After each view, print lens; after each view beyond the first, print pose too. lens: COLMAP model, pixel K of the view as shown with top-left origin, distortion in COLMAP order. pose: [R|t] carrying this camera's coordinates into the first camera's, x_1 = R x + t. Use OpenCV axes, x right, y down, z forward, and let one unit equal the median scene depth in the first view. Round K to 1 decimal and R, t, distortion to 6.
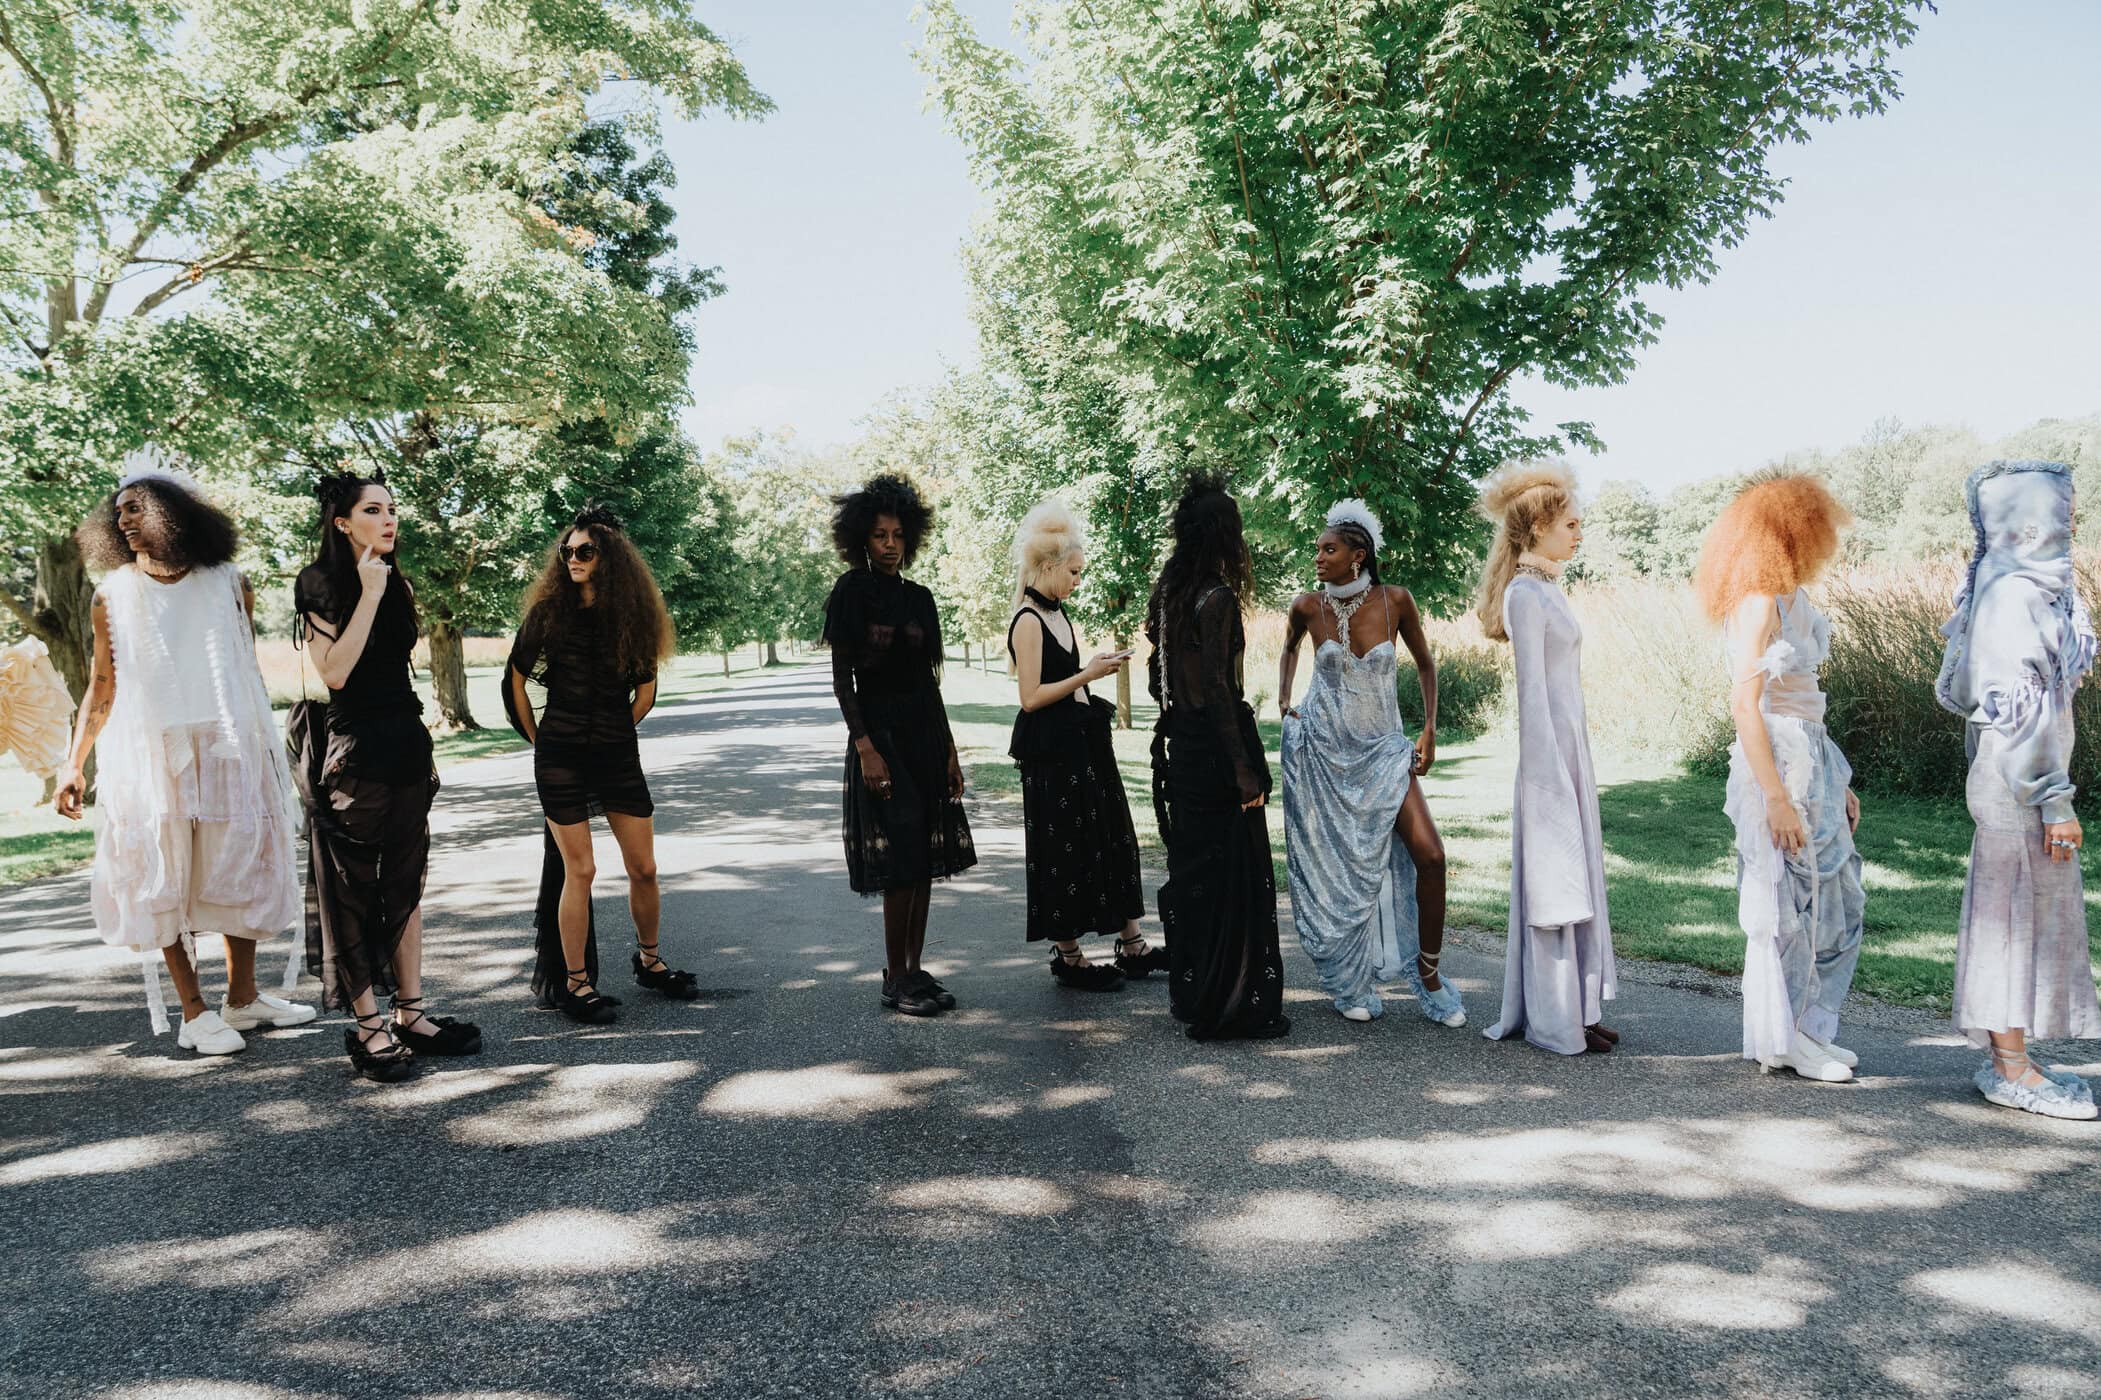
lens RADIAL K [[1395.8, 0, 1061.5], [0, 1395.8, 690.3], [0, 0, 1]] dist [-0.027504, 0.015129]
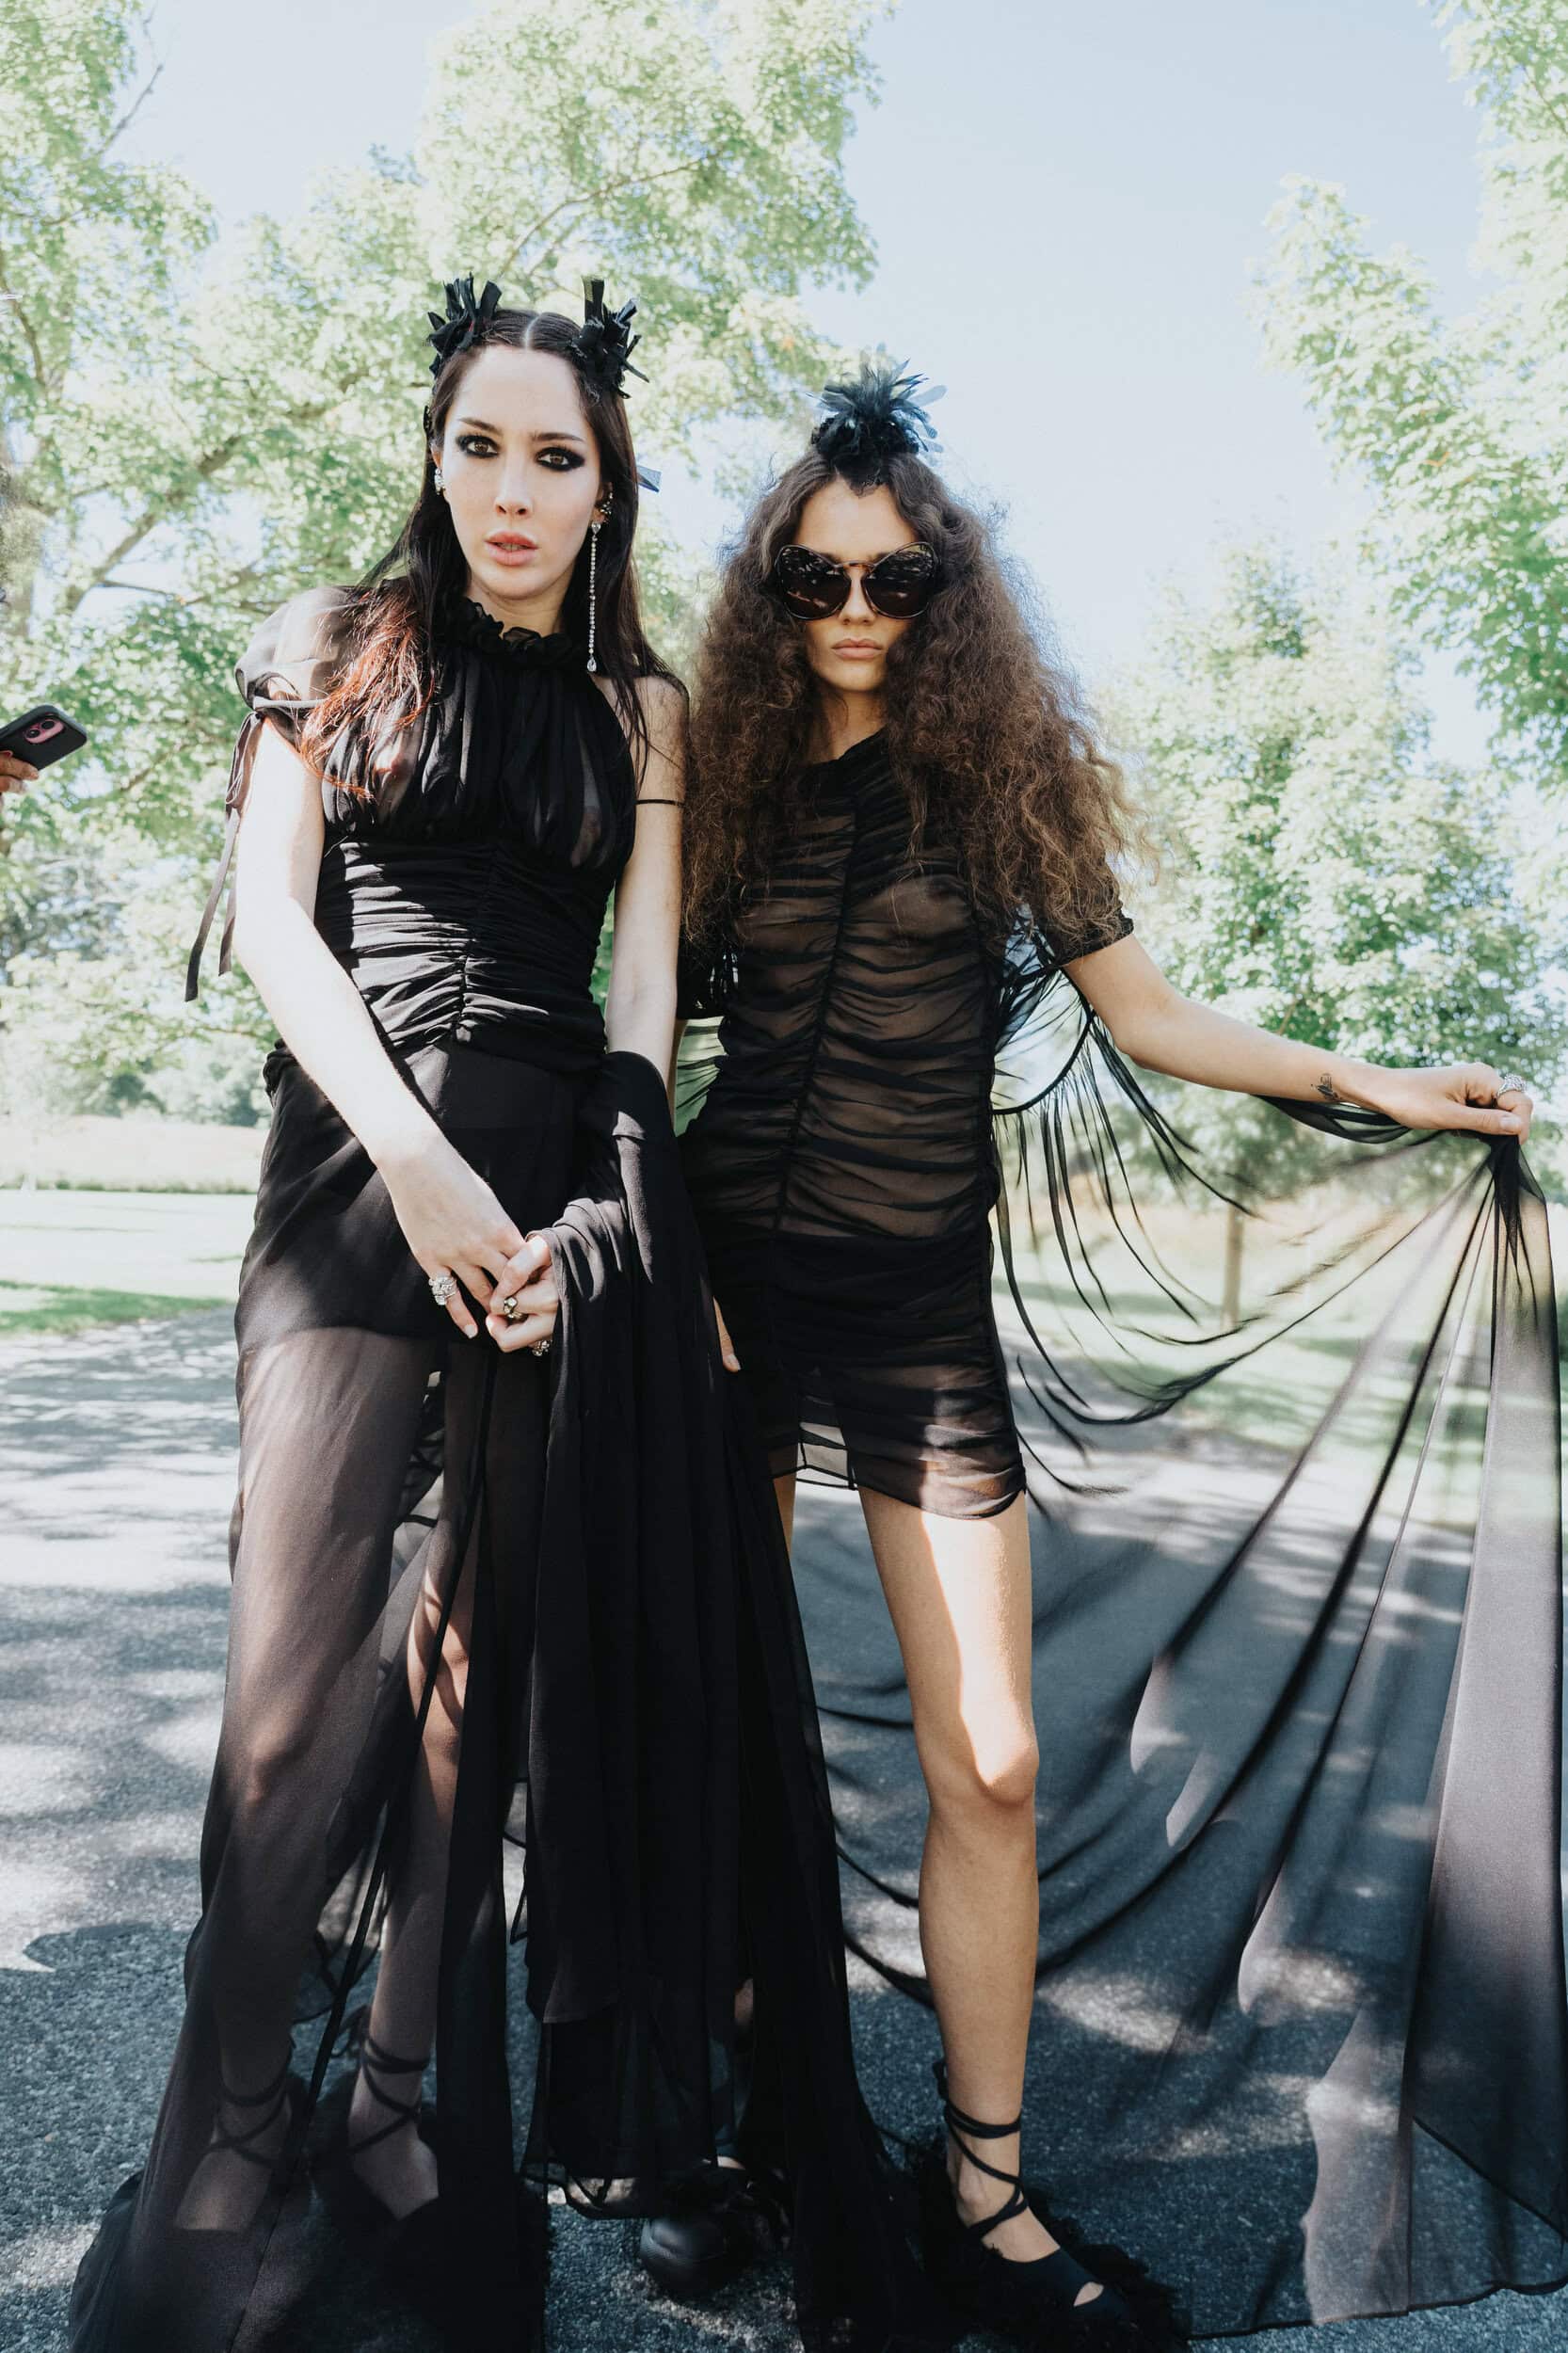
lens RADIAL K [[1563.2, 0, 788.8], [0, 1563.2, 1152.6], [0, 0, 1]] dist [-0.027504, 0.015129]
pose [[0.985023, 0.104005, -0.137522, -0.202430], [-0.113737, 0.991389, -0.064891, 0.028895], [0.129589, 0.079560, 0.988371, 0.308117]]
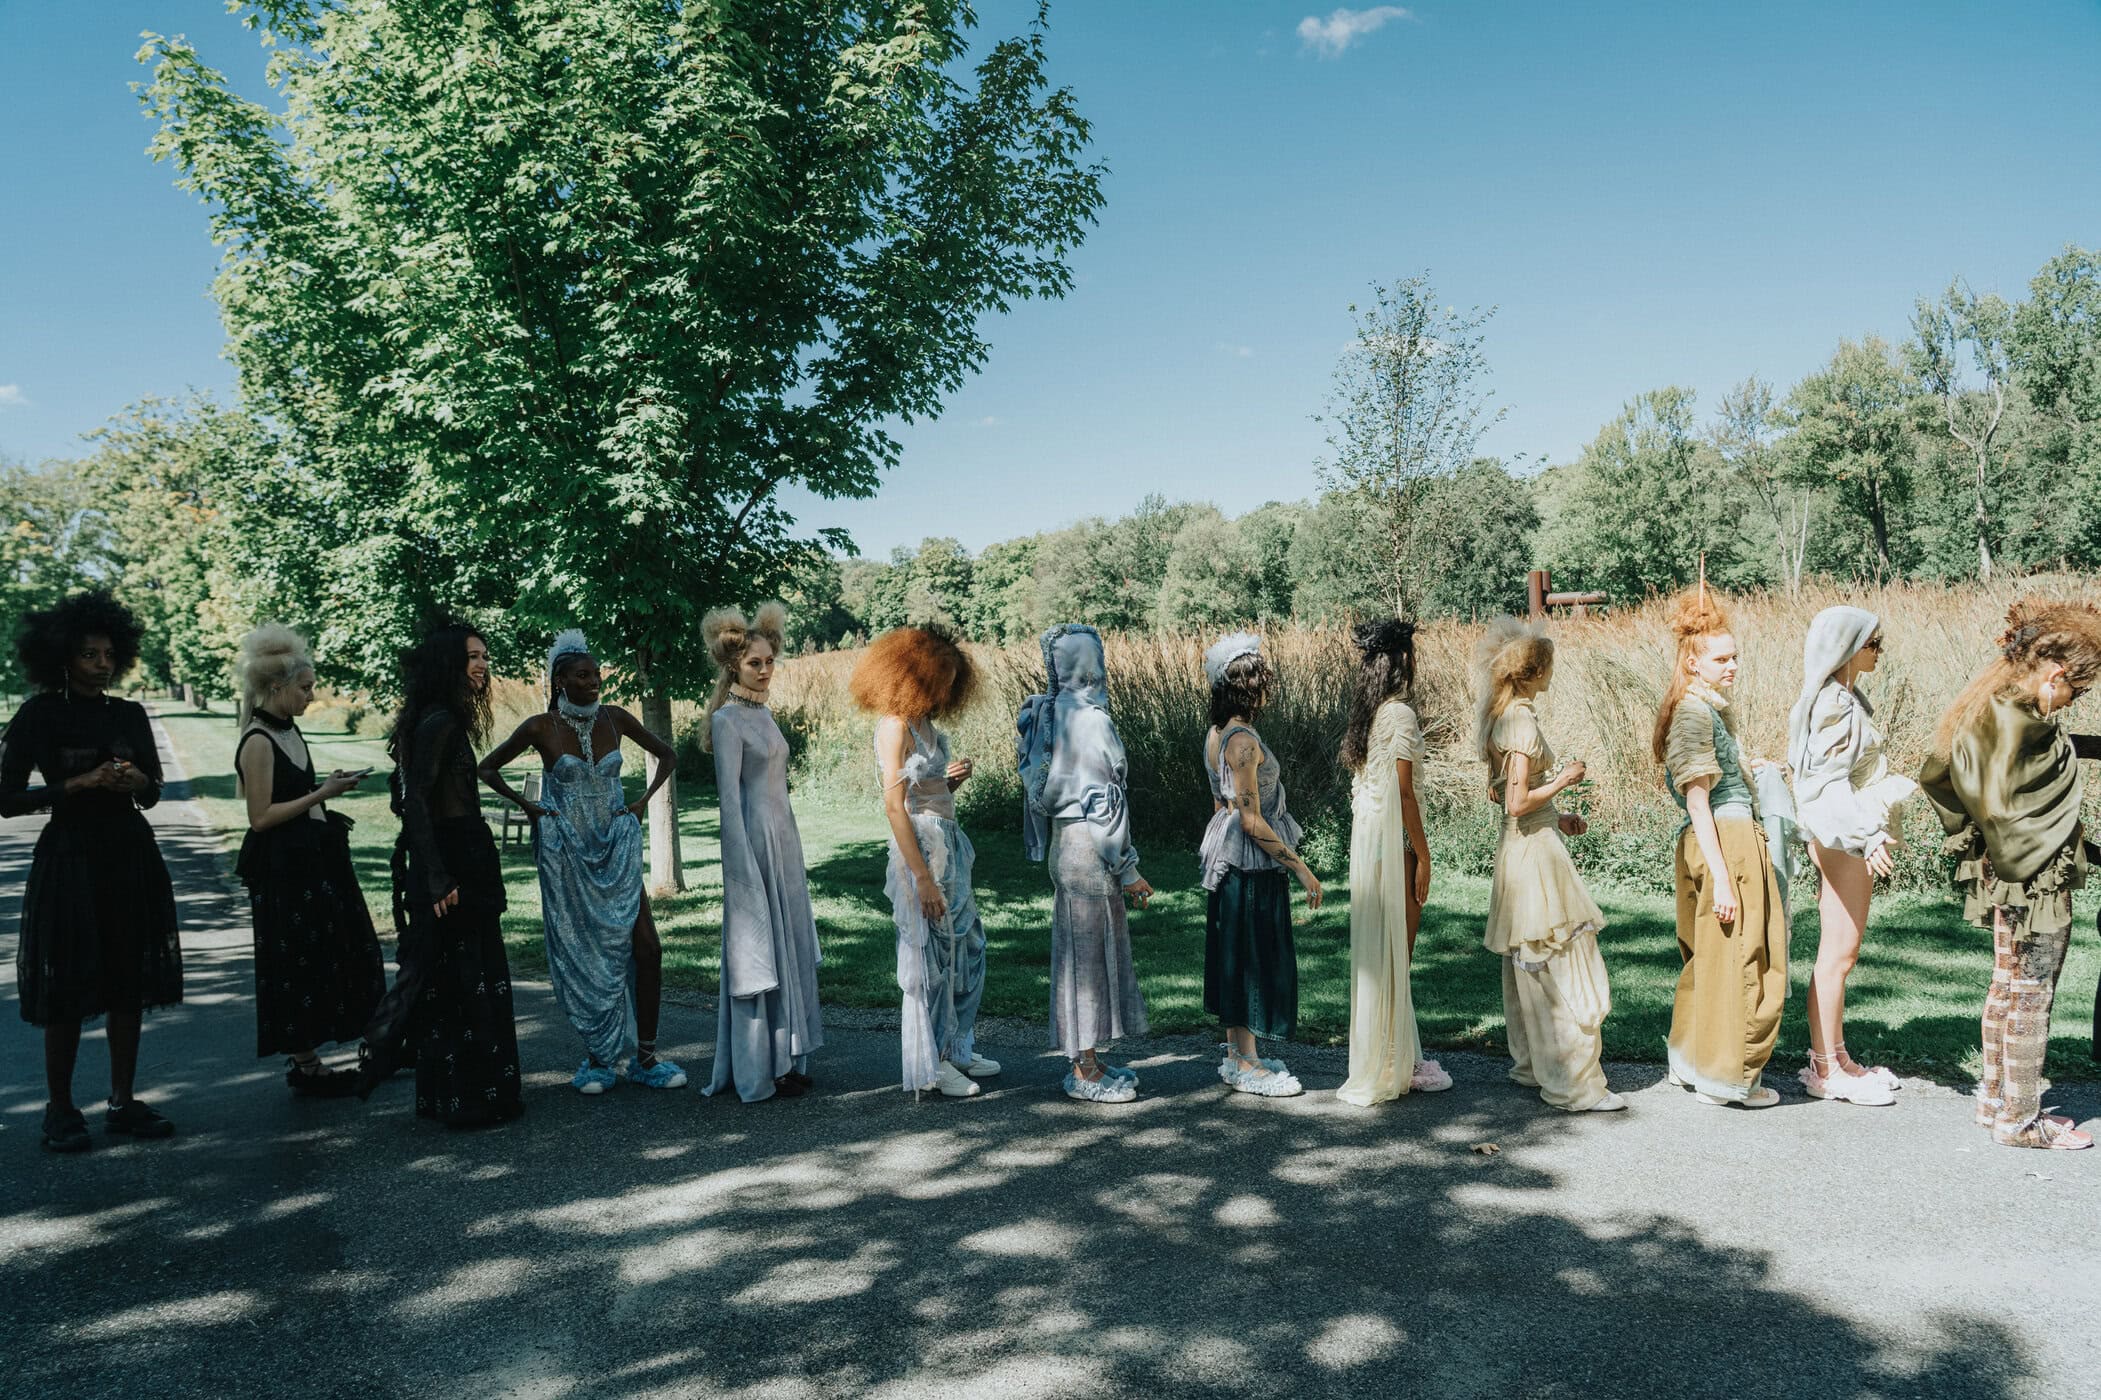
lens RADIAL K [[1395.8, 0, 1063.4], [0, 1395.8, 698.5], [0, 0, 1]] dist [-0.027504, 0.015129]
pose [[0.892861, -0.007398, 0.450272, 0.025924], [0.019813, 0.999542, -0.022865, -0.025748], [-0.449897, 0.029337, 0.892598, -0.094358]]
